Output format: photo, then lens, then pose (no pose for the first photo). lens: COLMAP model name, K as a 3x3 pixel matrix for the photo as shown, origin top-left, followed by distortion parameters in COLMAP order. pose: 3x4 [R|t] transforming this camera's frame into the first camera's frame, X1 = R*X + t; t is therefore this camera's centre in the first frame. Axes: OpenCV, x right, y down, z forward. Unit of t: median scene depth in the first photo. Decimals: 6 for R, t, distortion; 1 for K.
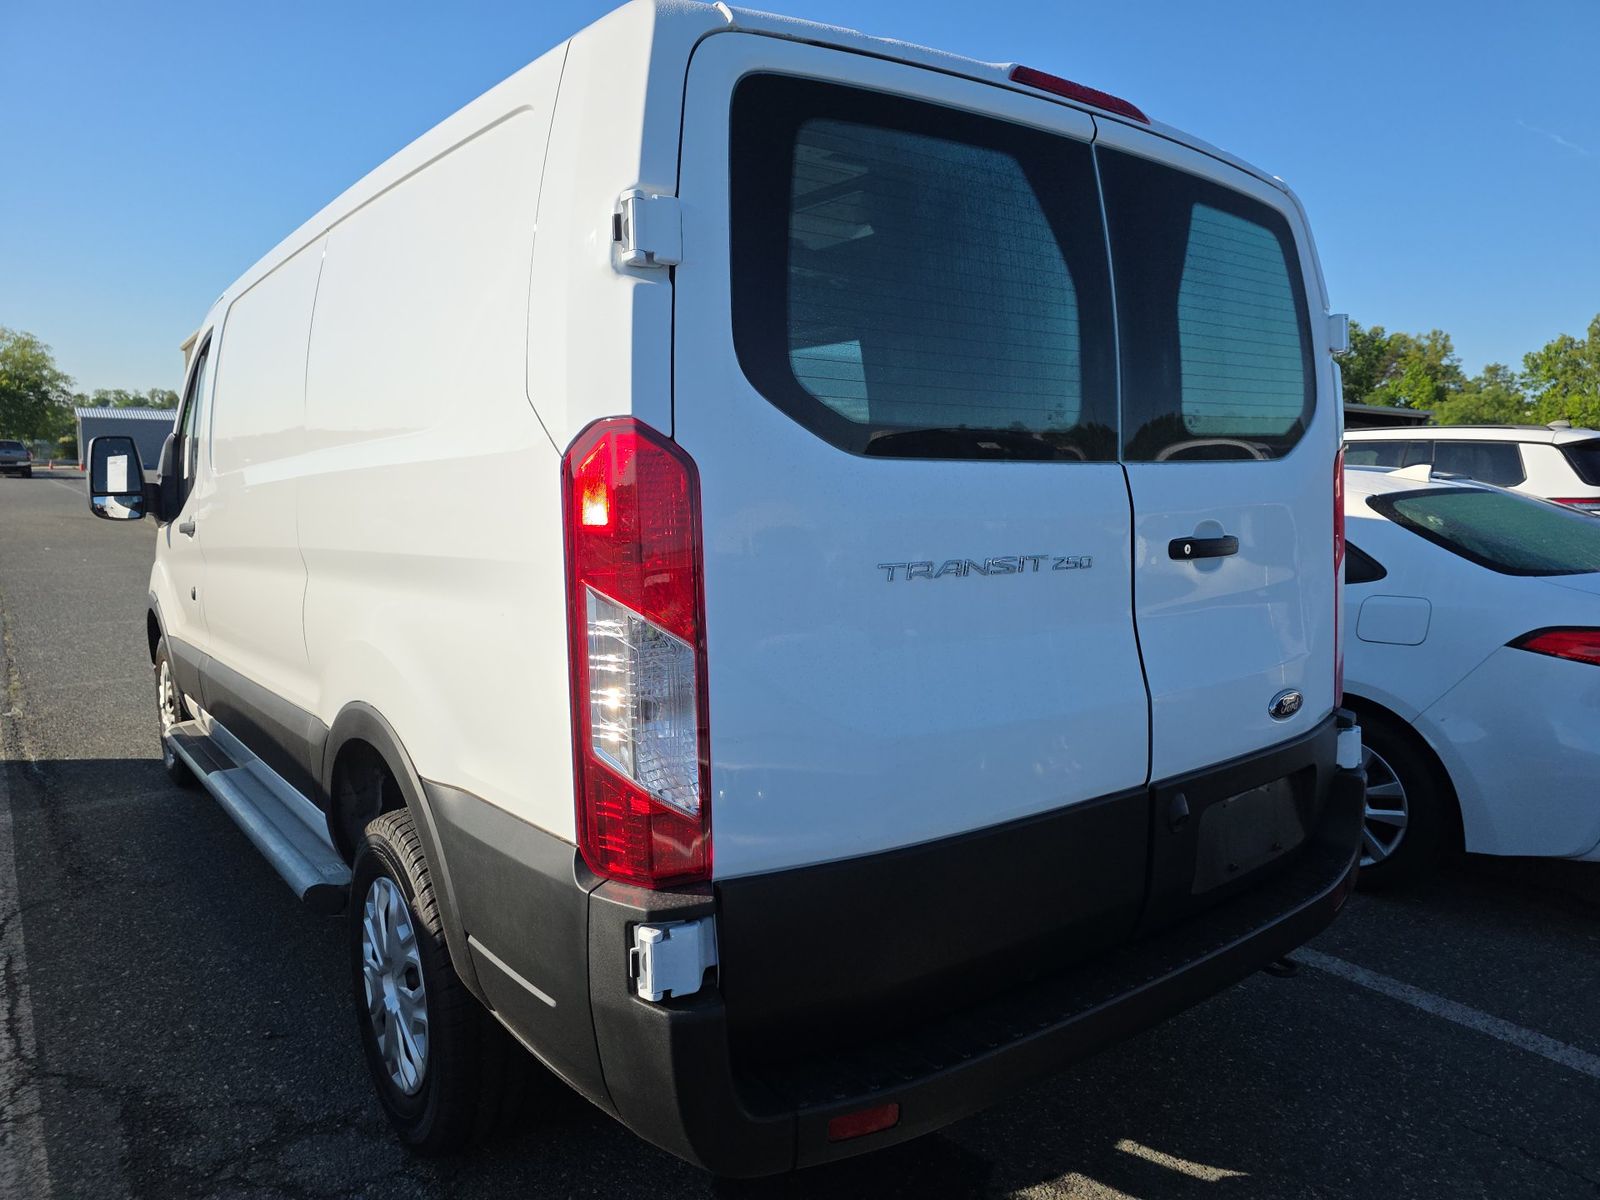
lens RADIAL K [[1054.6, 0, 800.0], [0, 1054.6, 600.0], [0, 0, 1]] dist [0.041258, -0.041057]
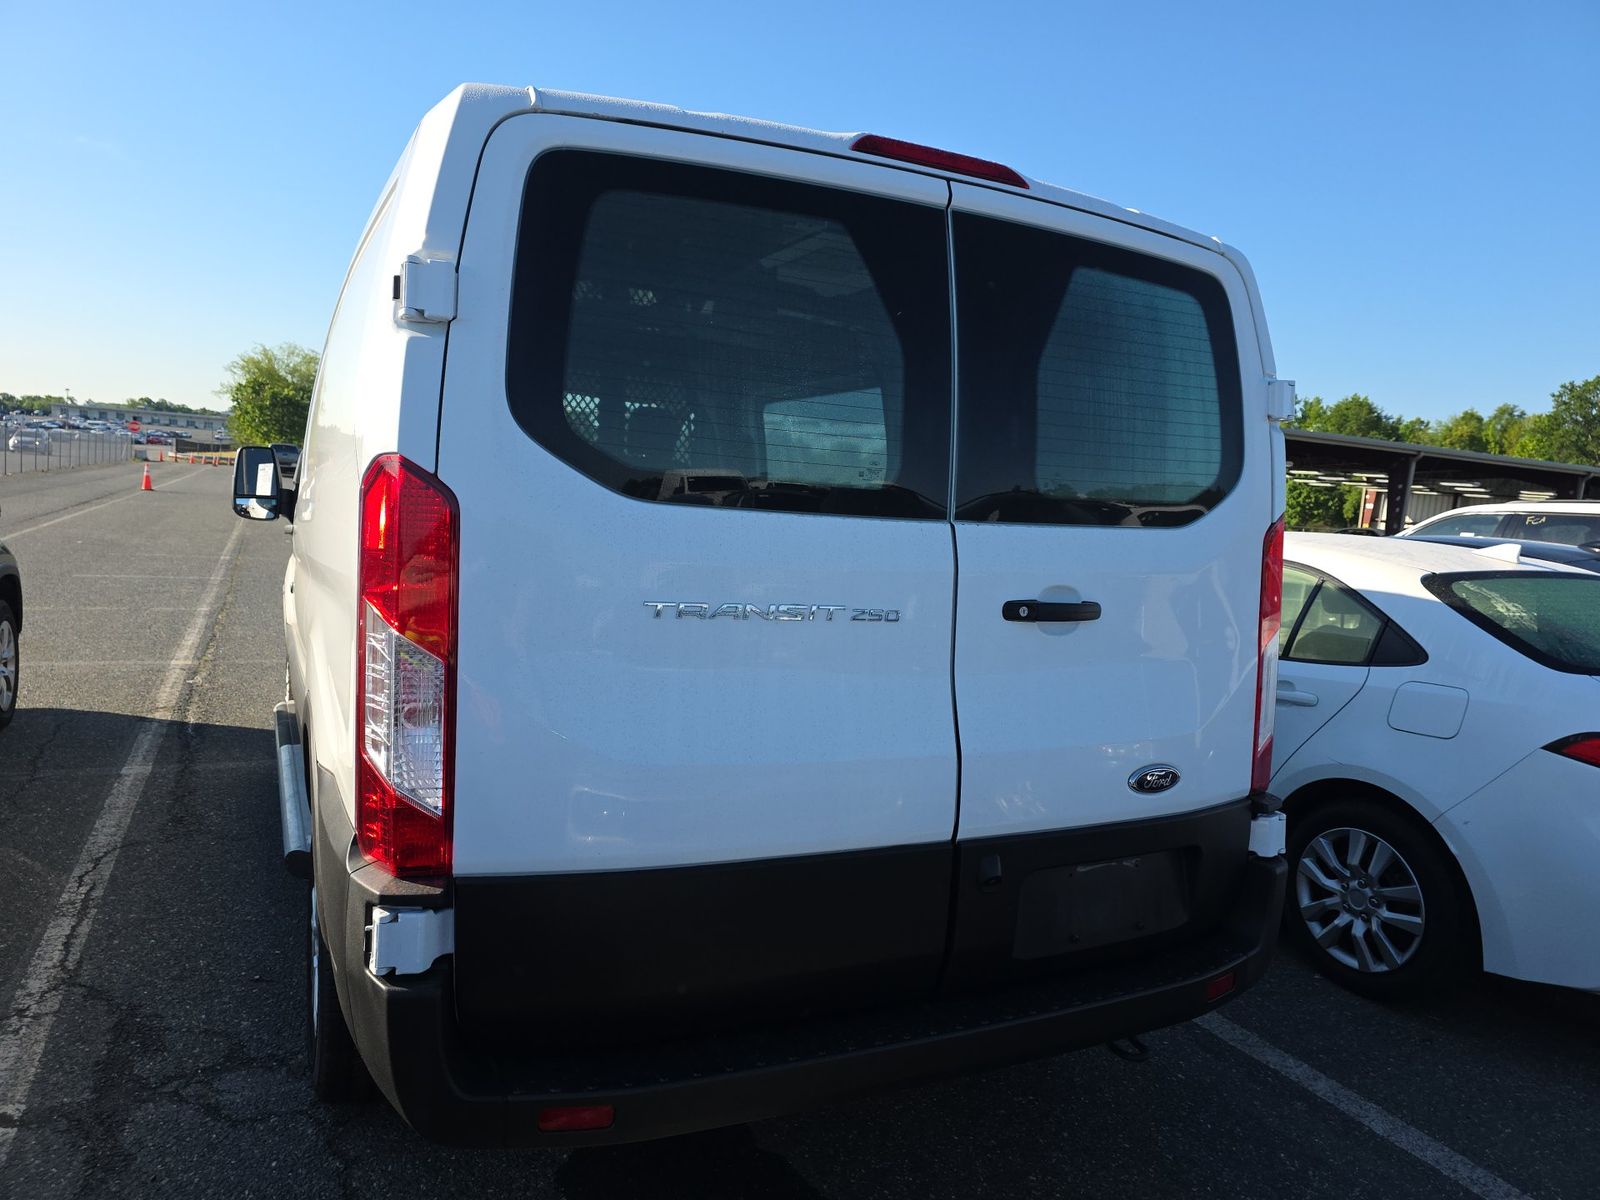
lens RADIAL K [[1048.8, 0, 787.1], [0, 1048.8, 615.3], [0, 0, 1]] dist [0.046745, -0.047941]
pose [[0.978506, 0.077093, -0.191269, 0.286690], [-0.080390, 0.996718, -0.009530, -0.014521], [0.189906, 0.024702, 0.981491, -0.013614]]
